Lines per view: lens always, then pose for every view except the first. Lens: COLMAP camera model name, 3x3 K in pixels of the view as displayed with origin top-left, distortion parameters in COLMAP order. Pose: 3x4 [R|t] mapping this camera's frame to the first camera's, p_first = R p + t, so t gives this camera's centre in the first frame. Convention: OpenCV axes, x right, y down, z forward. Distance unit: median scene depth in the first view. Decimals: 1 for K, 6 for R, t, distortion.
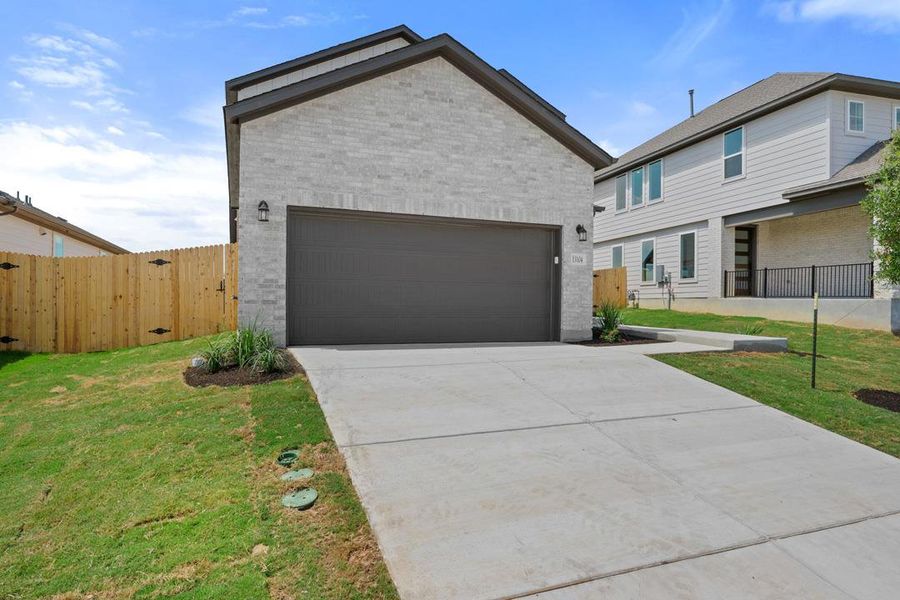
lens RADIAL K [[543.1, 0, 449.5], [0, 543.1, 303.9], [0, 0, 1]] dist [-0.000382, 0.001203]
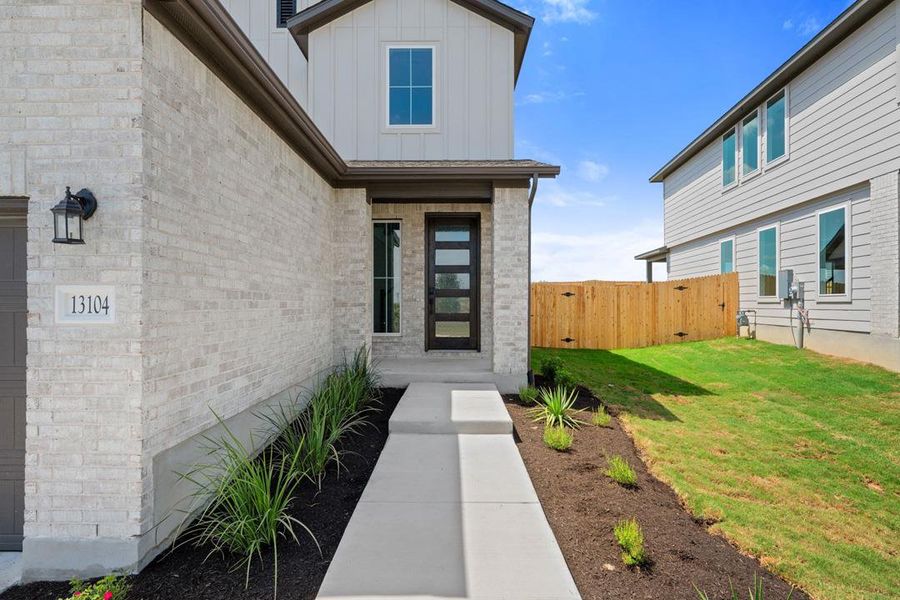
lens RADIAL K [[487.8, 0, 450.0], [0, 487.8, 300.0], [0, 0, 1]] dist [-0.001771, -0.000387]
pose [[0.931328, -0.012792, -0.363958, 0.571140], [0.009857, 0.999902, -0.009920, -0.087336], [0.364049, 0.005651, 0.931363, 0.897565]]
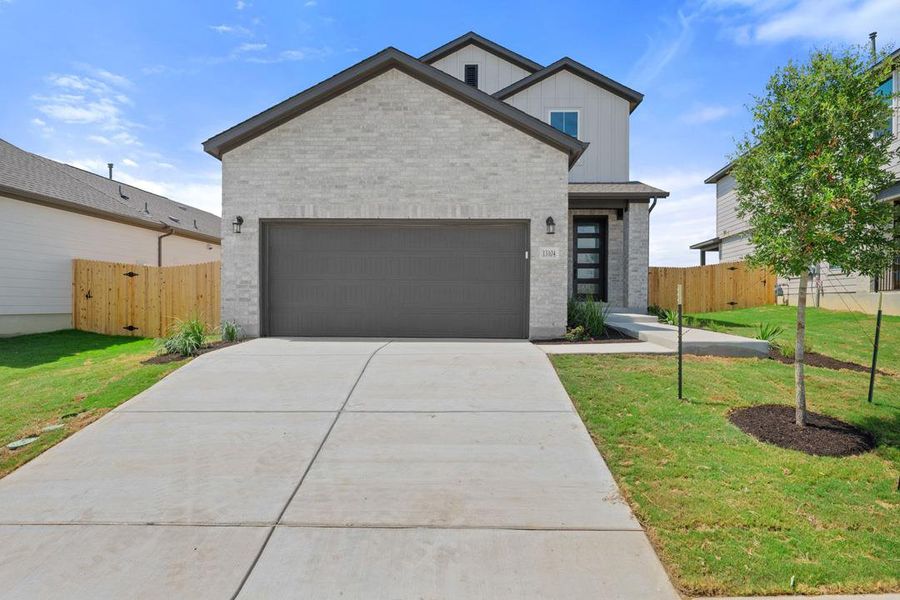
lens RADIAL K [[539.6, 0, 450.0], [0, 539.6, 300.0], [0, 0, 1]] dist [-0.000573, -0.000618]
pose [[0.920036, -0.005272, -0.391798, 0.487793], [0.003476, 0.999980, -0.005295, 0.004600], [0.391818, 0.003510, 0.920036, 0.068669]]
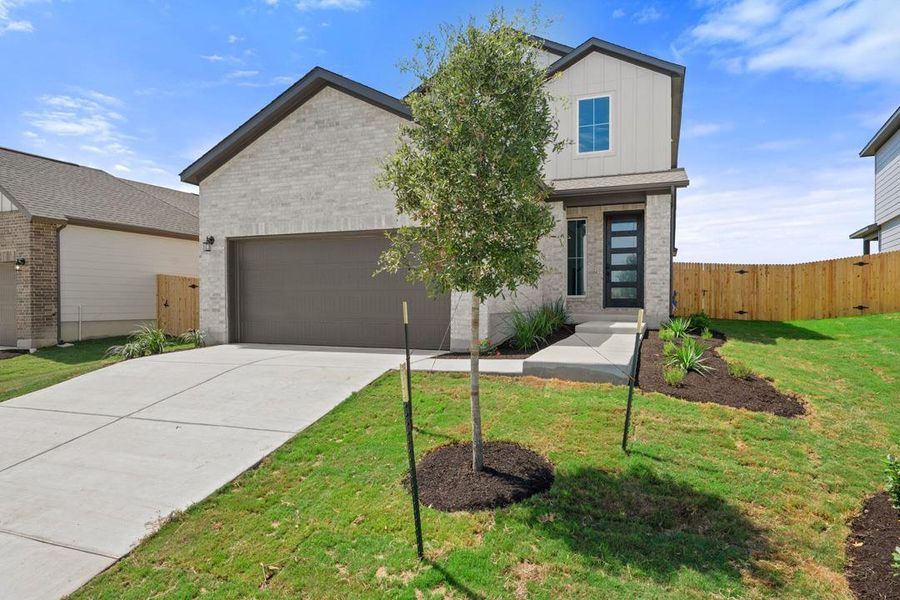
lens RADIAL K [[543.1, 0, 449.5], [0, 543.1, 303.9], [0, 0, 1]] dist [-0.000382, 0.001203]
pose [[0.737447, -0.006048, -0.675377, 0.891341], [0.008191, 0.999966, -0.000011, -0.012444], [0.675355, -0.005524, 0.737472, 0.345820]]
